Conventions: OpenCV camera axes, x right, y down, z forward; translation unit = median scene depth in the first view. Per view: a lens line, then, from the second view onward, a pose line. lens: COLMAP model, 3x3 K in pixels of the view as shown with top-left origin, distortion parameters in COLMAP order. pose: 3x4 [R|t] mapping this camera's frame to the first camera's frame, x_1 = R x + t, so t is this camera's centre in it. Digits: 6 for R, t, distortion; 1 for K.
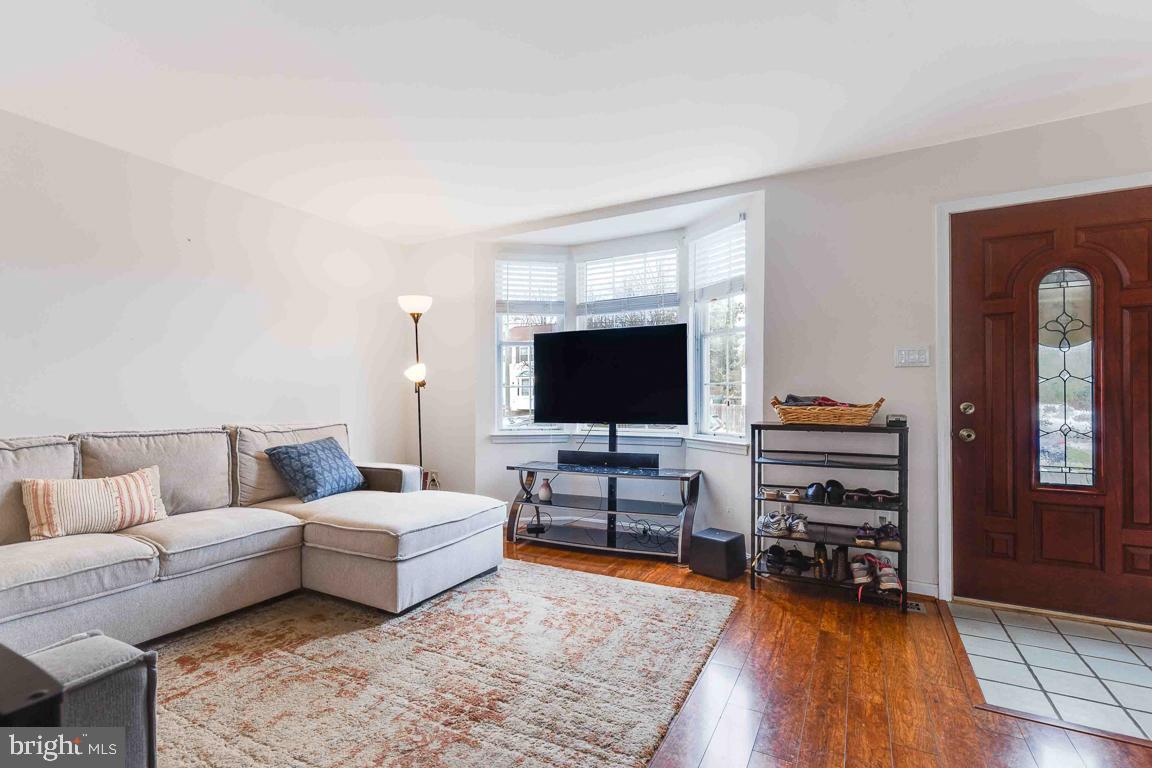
lens RADIAL K [[517.4, 0, 570.1], [0, 517.4, 388.3], [0, 0, 1]] dist [-0.000045, -0.000152]
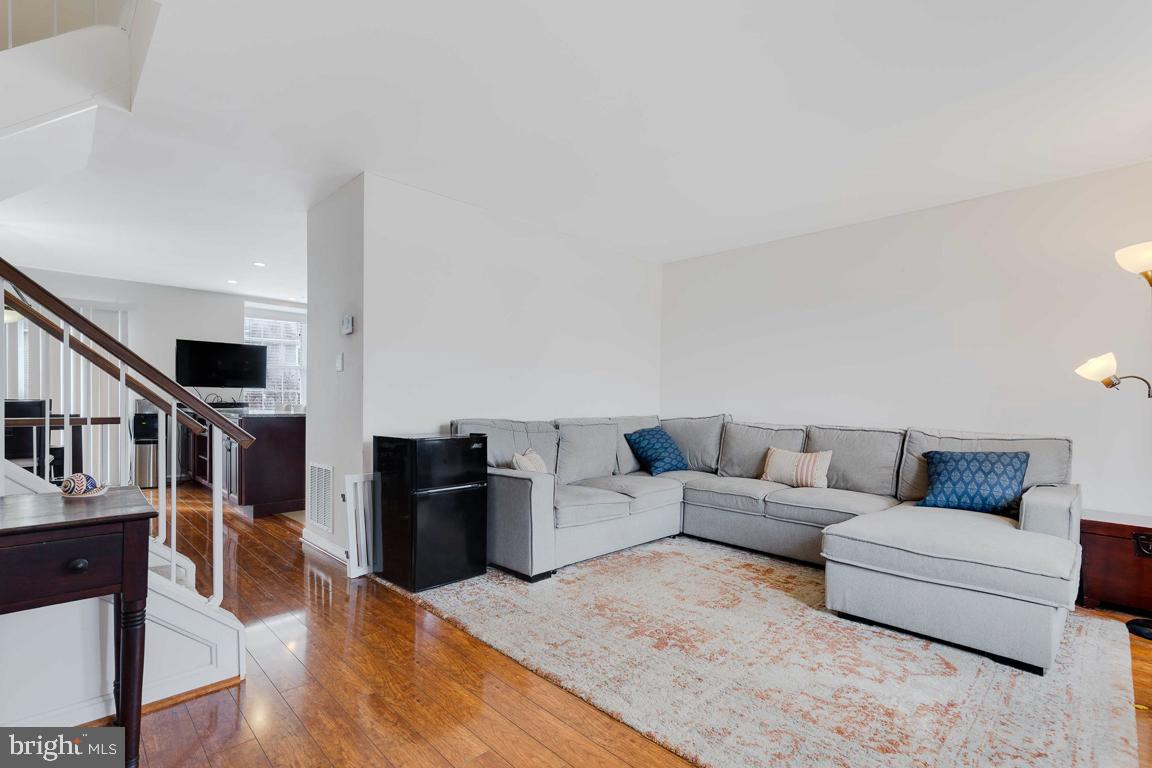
lens RADIAL K [[517.4, 0, 582.3], [0, 517.4, 395.4], [0, 0, 1]] dist [-0.000045, -0.000152]
pose [[-0.275595, -0.013458, -0.961180, 0.844996], [0.005260, 0.999866, -0.015508, 0.021513], [0.961260, -0.009329, -0.275487, 0.856712]]
